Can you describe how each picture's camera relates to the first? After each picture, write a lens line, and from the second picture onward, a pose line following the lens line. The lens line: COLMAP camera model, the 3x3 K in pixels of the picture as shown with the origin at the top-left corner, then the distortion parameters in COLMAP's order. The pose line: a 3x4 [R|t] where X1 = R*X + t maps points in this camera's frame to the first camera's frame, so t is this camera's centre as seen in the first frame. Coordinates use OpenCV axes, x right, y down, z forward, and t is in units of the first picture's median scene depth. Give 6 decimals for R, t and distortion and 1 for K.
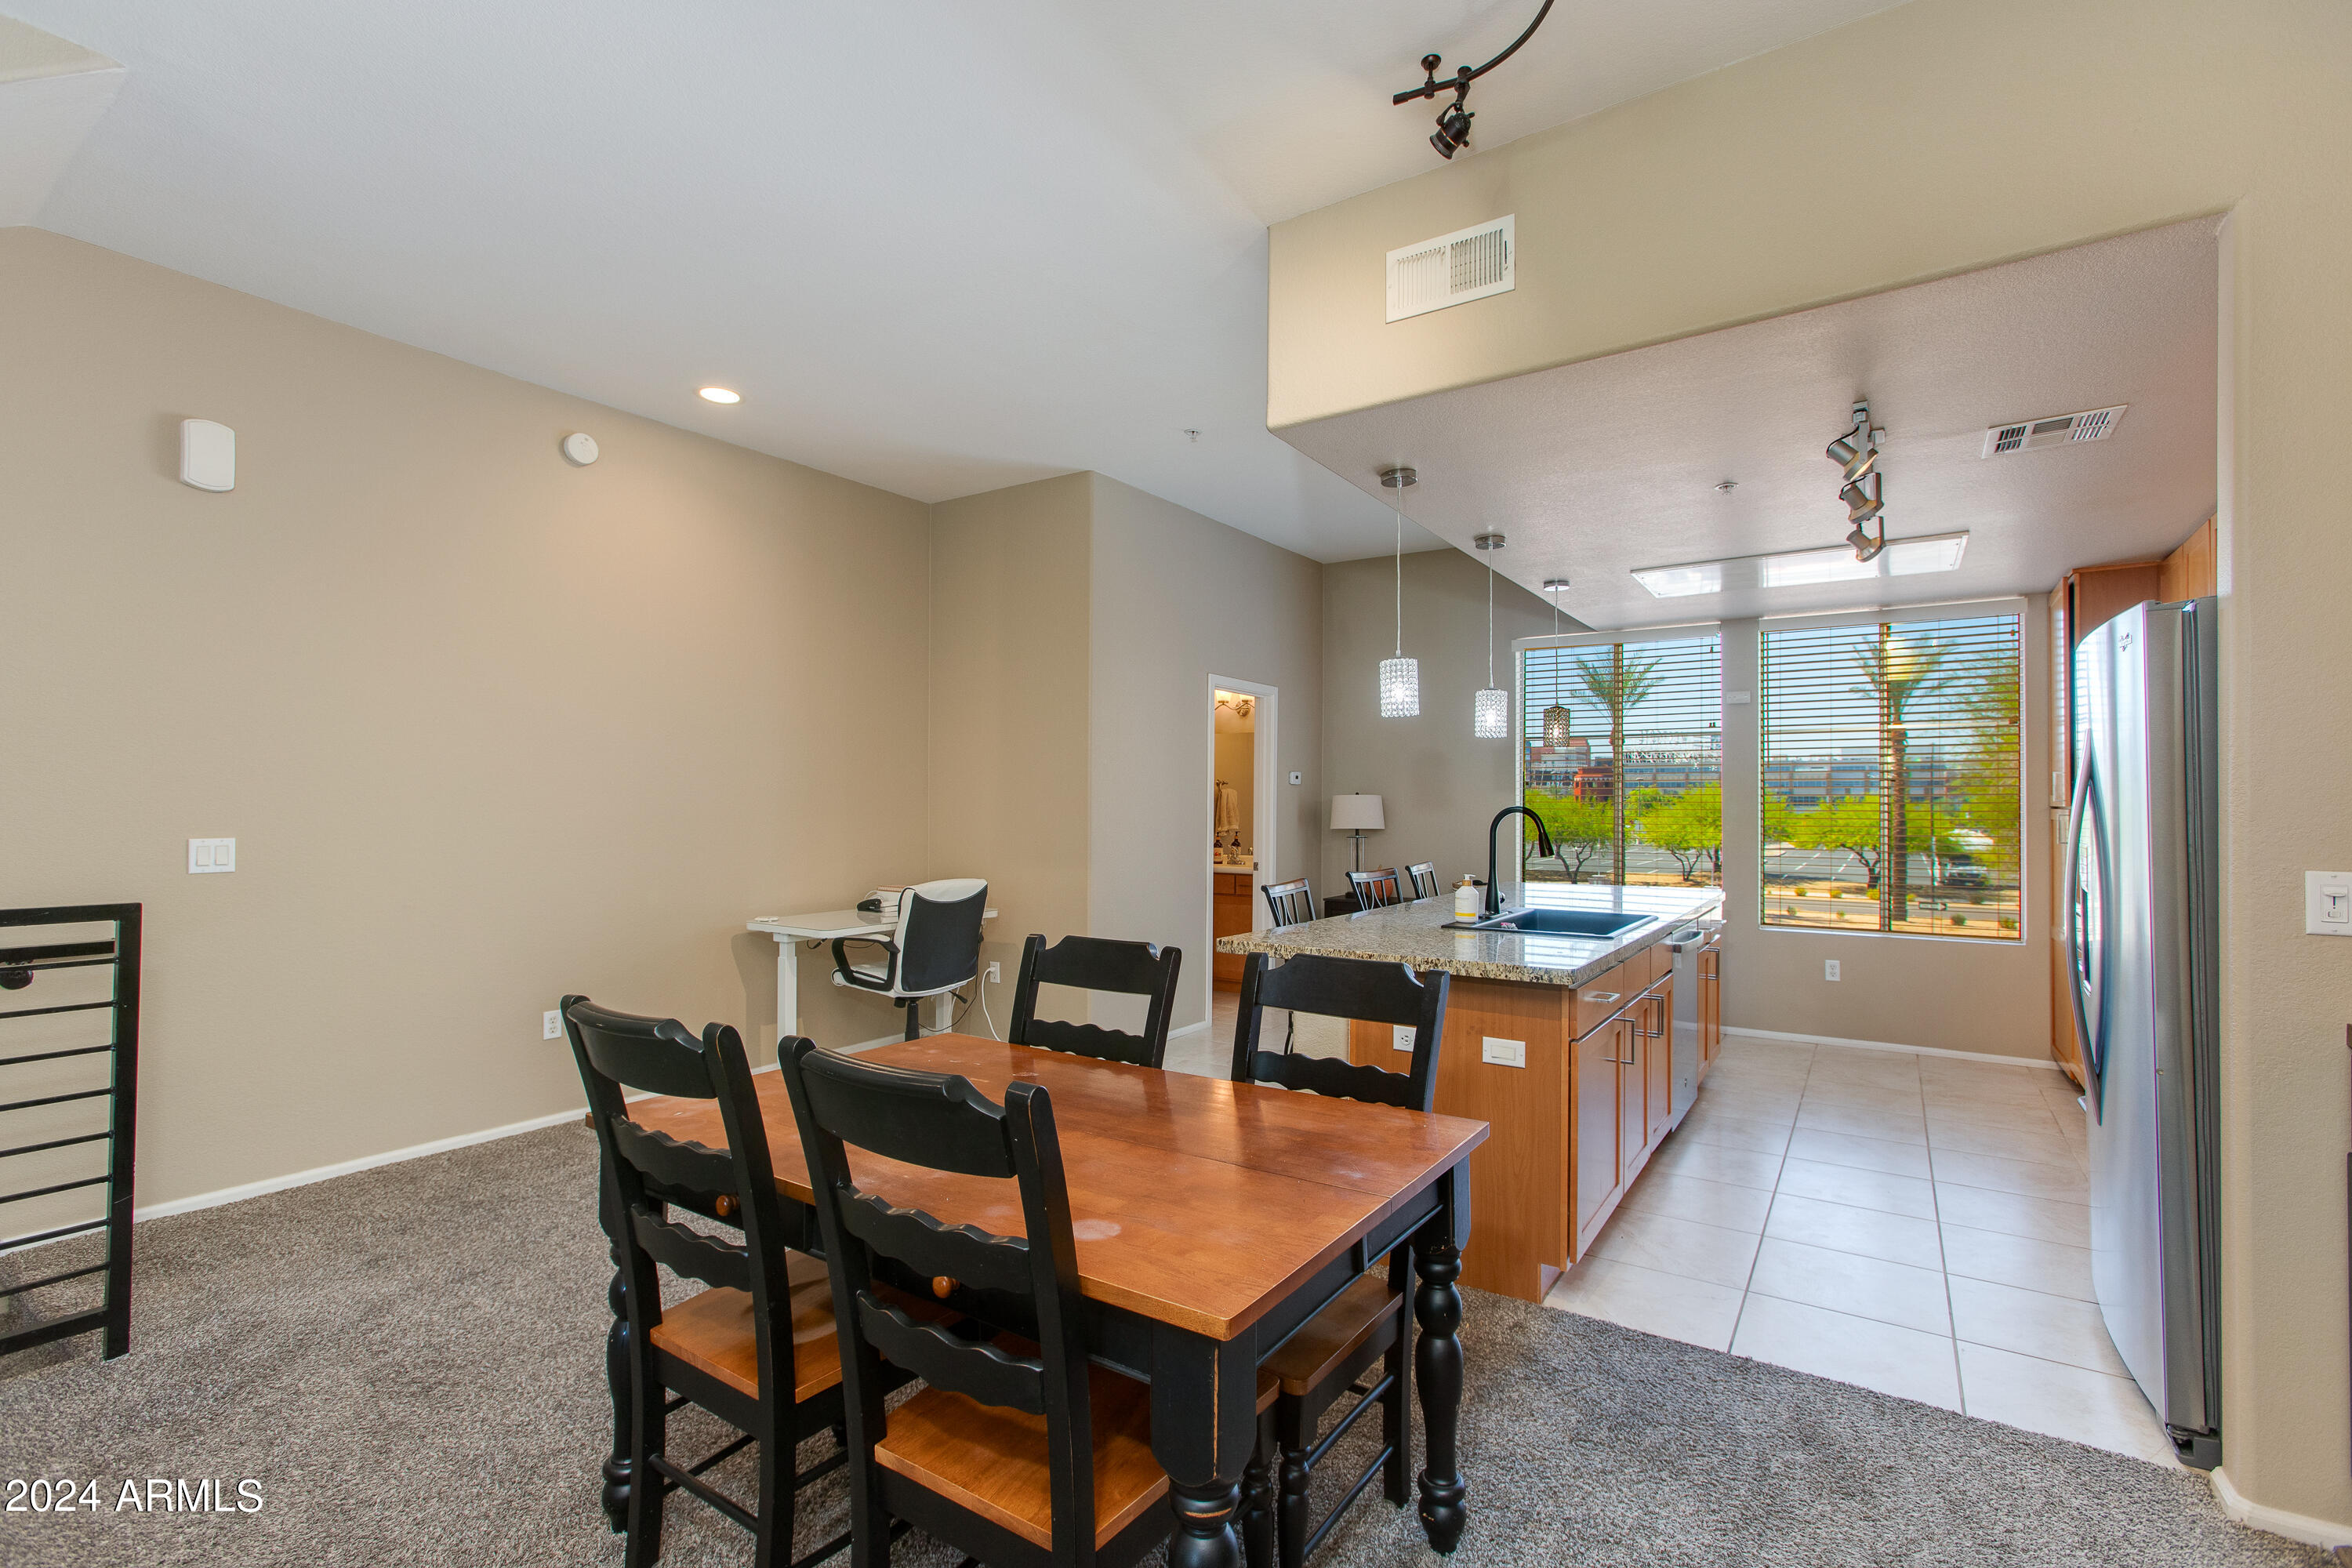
lens RADIAL K [[1045.4, 0, 1171.4], [0, 1045.4, 806.9], [0, 0, 1]] dist [-0.001770, -0.000320]
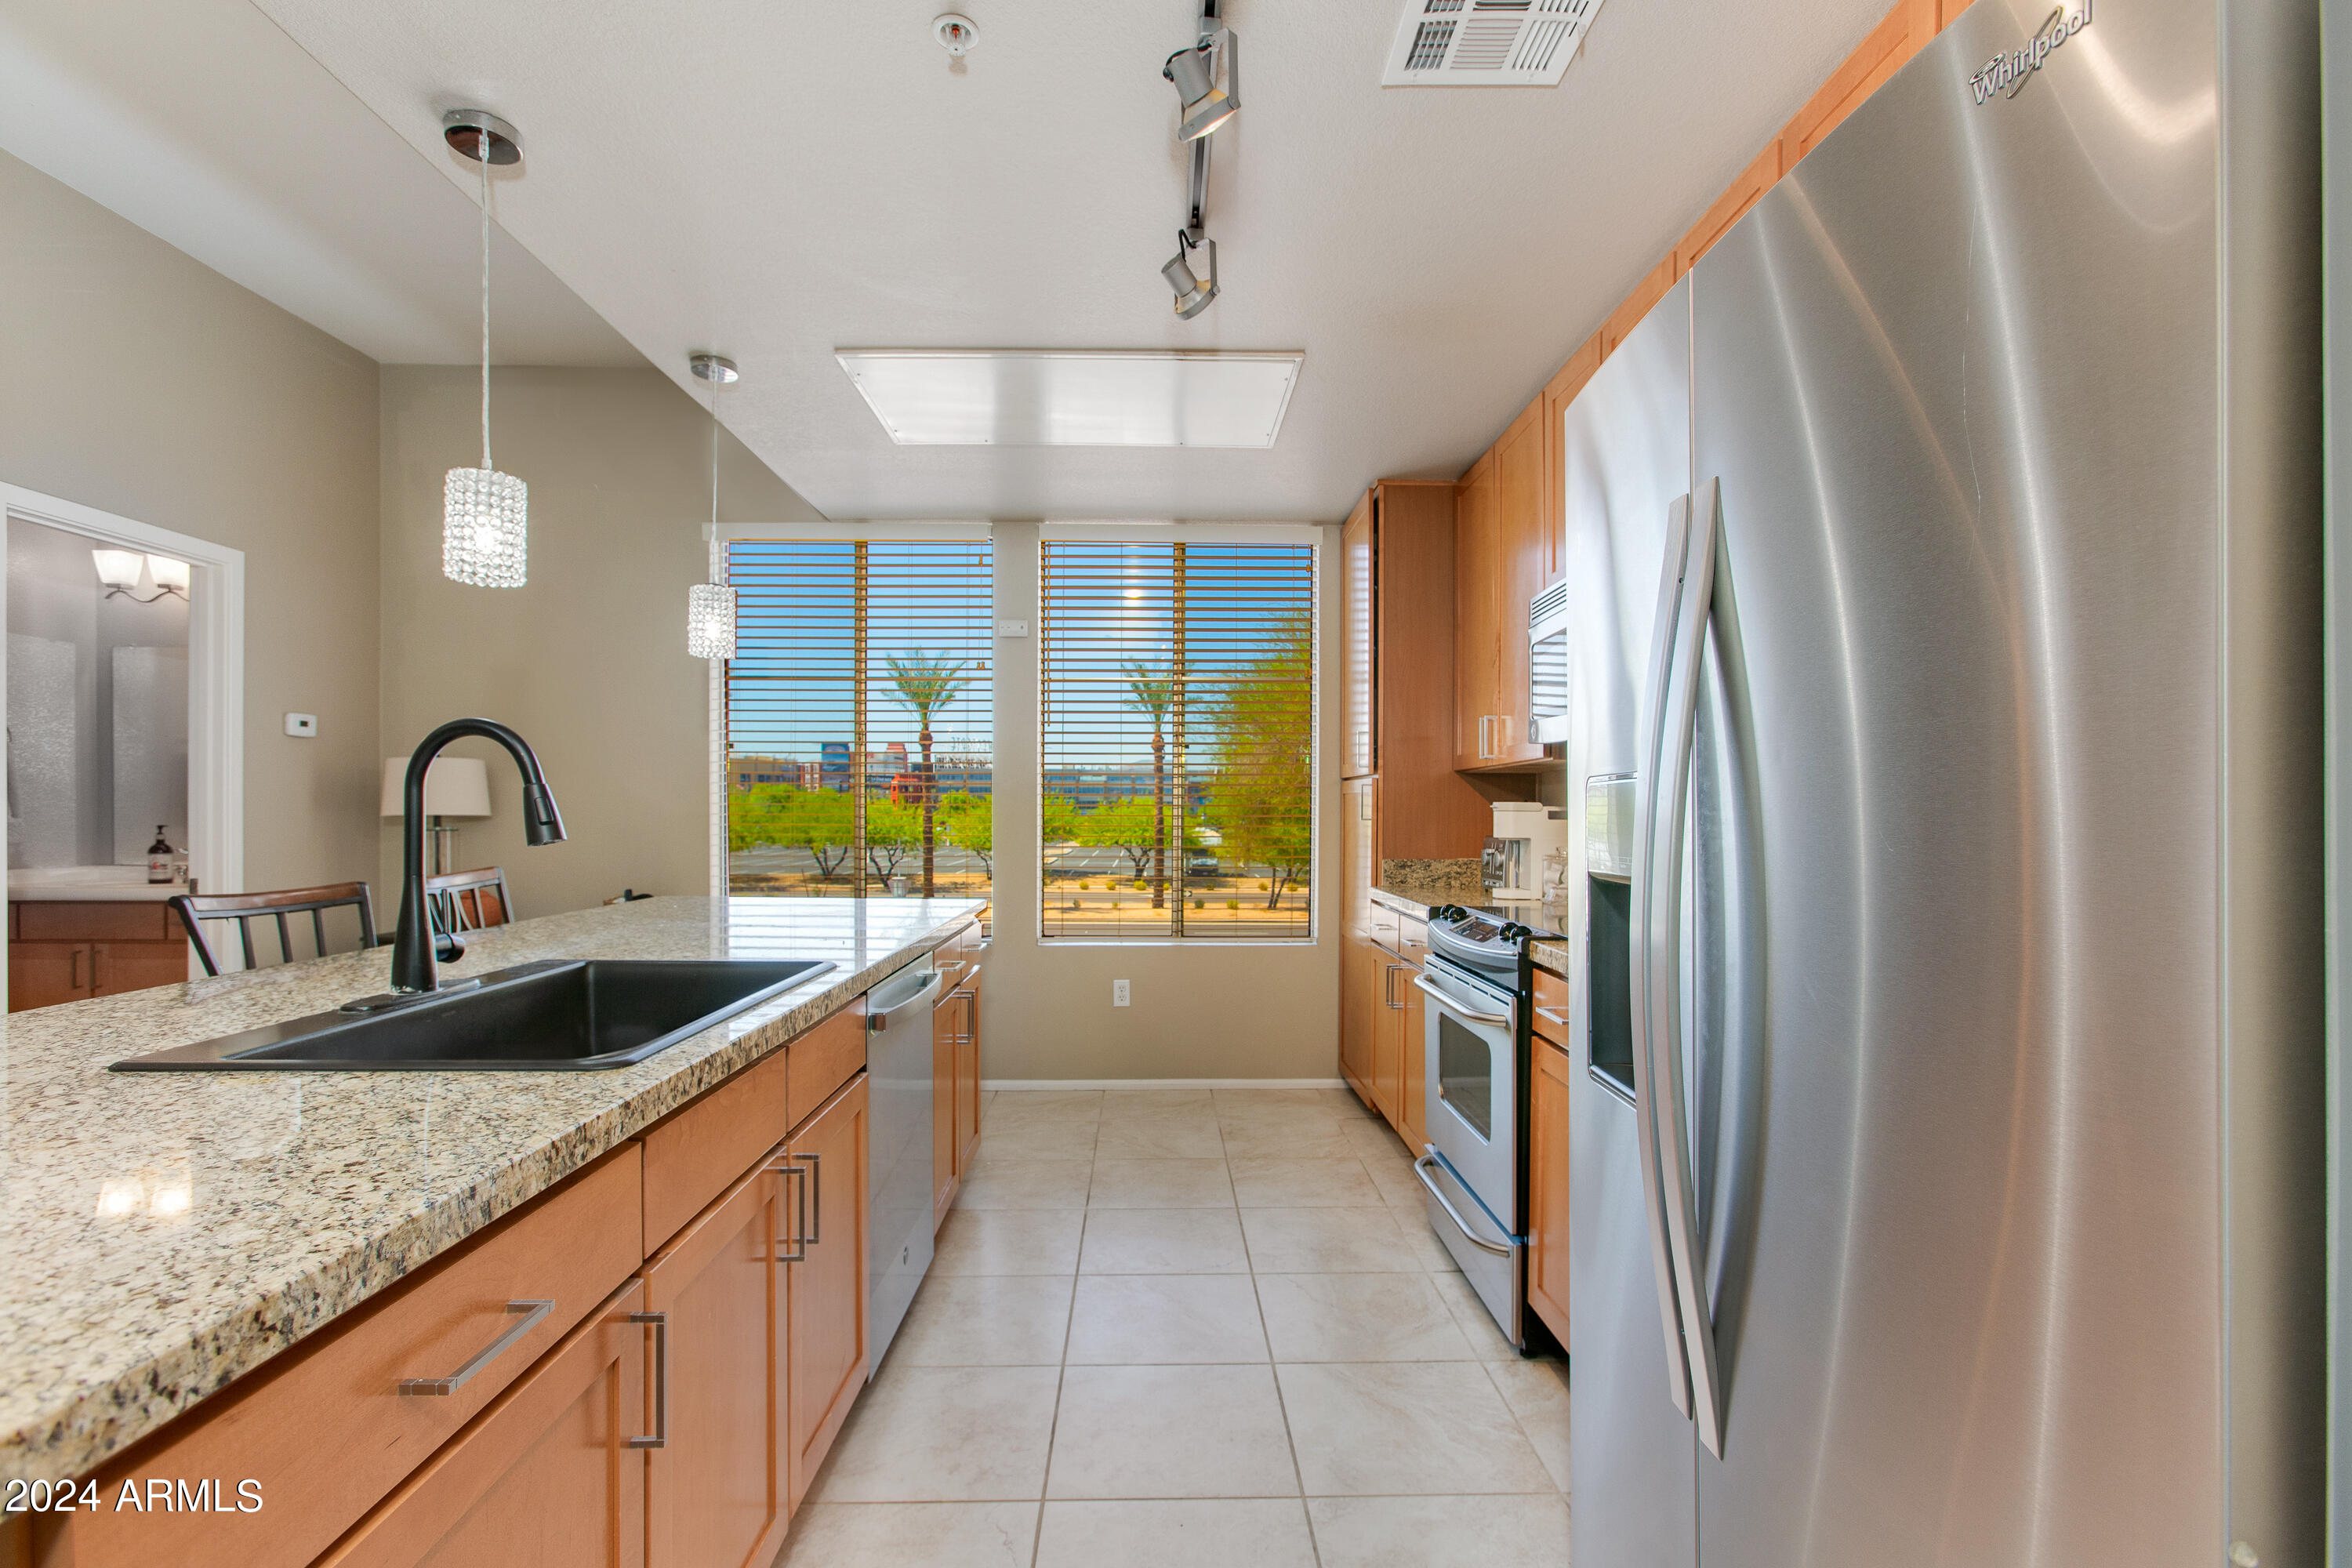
lens RADIAL K [[1110.5, 0, 1214.3], [0, 1110.5, 805.6], [0, 0, 1]] dist [0.000570, 0.000001]
pose [[0.790938, 0.002876, 0.611890, 0.237504], [-0.001985, 0.999996, -0.002134, 0.026400], [-0.611894, 0.000473, 0.790940, 0.397229]]
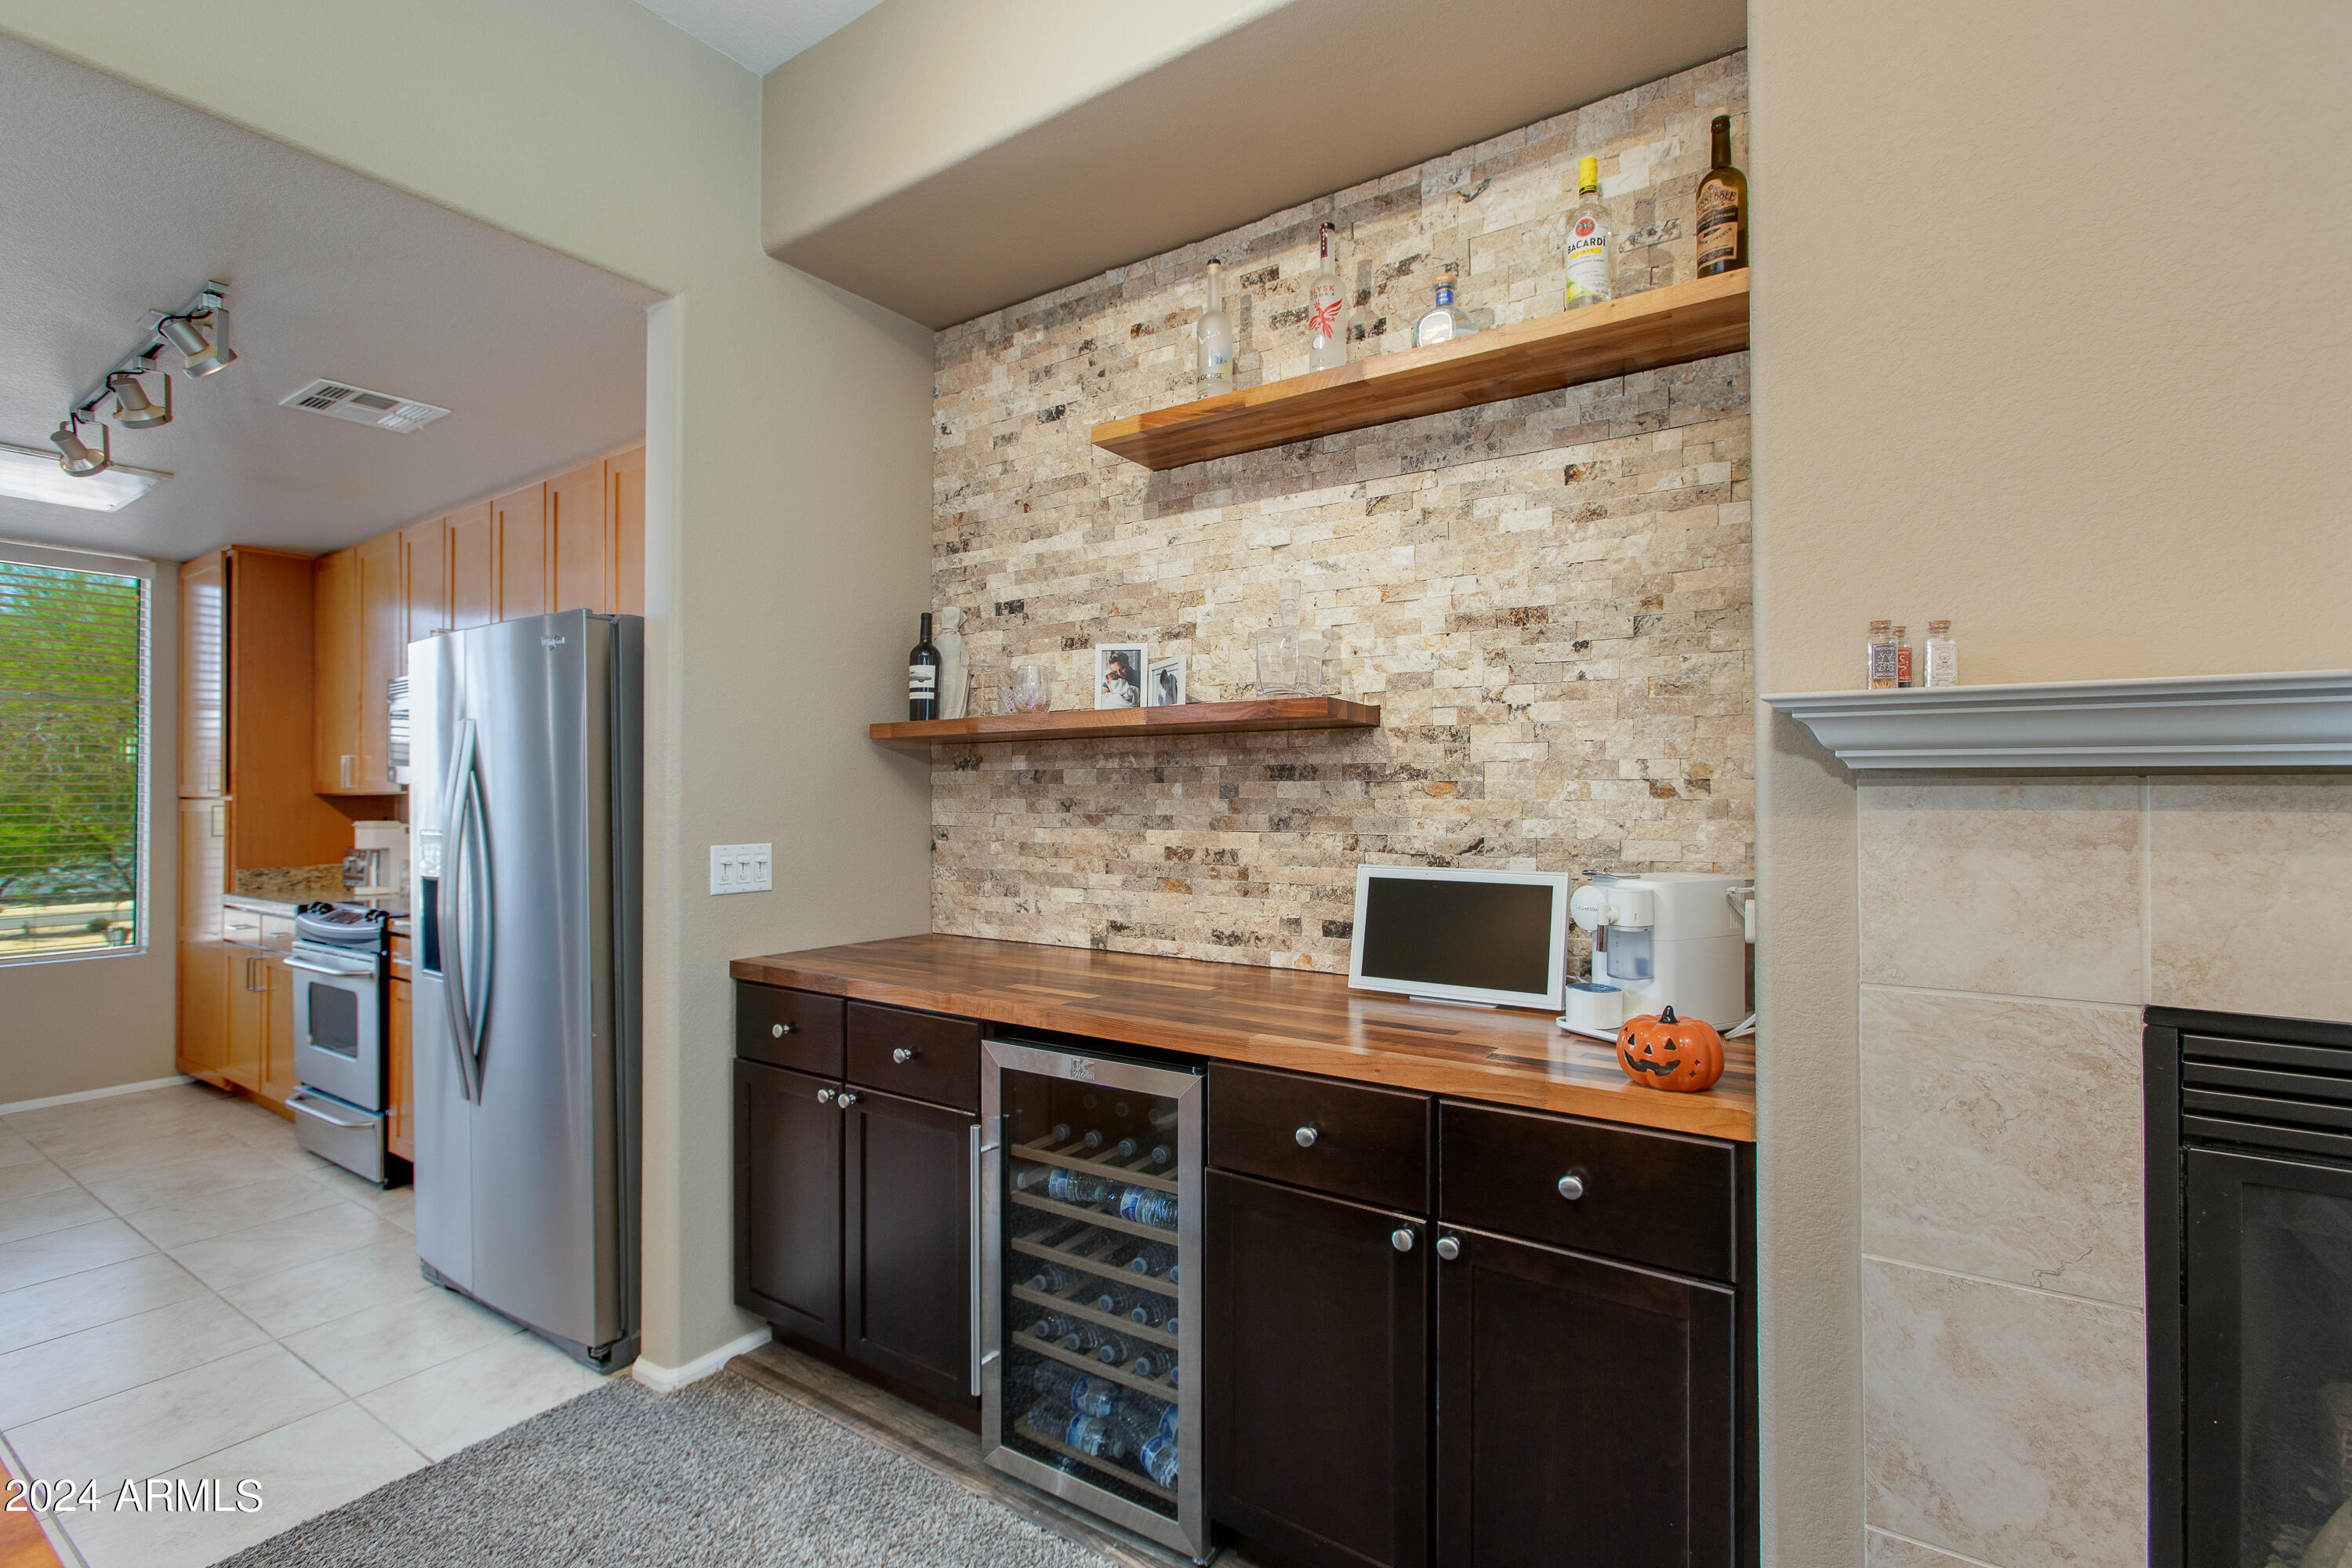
lens RADIAL K [[1055.0, 0, 1136.1], [0, 1055.0, 781.5], [0, 0, 1]] dist [-0.031925, 0.018110]
pose [[0.007962, 0.010563, 0.999913, -0.070316], [0.004269, 0.999935, -0.010597, -0.000434], [-0.999959, 0.004353, 0.007916, 0.176458]]
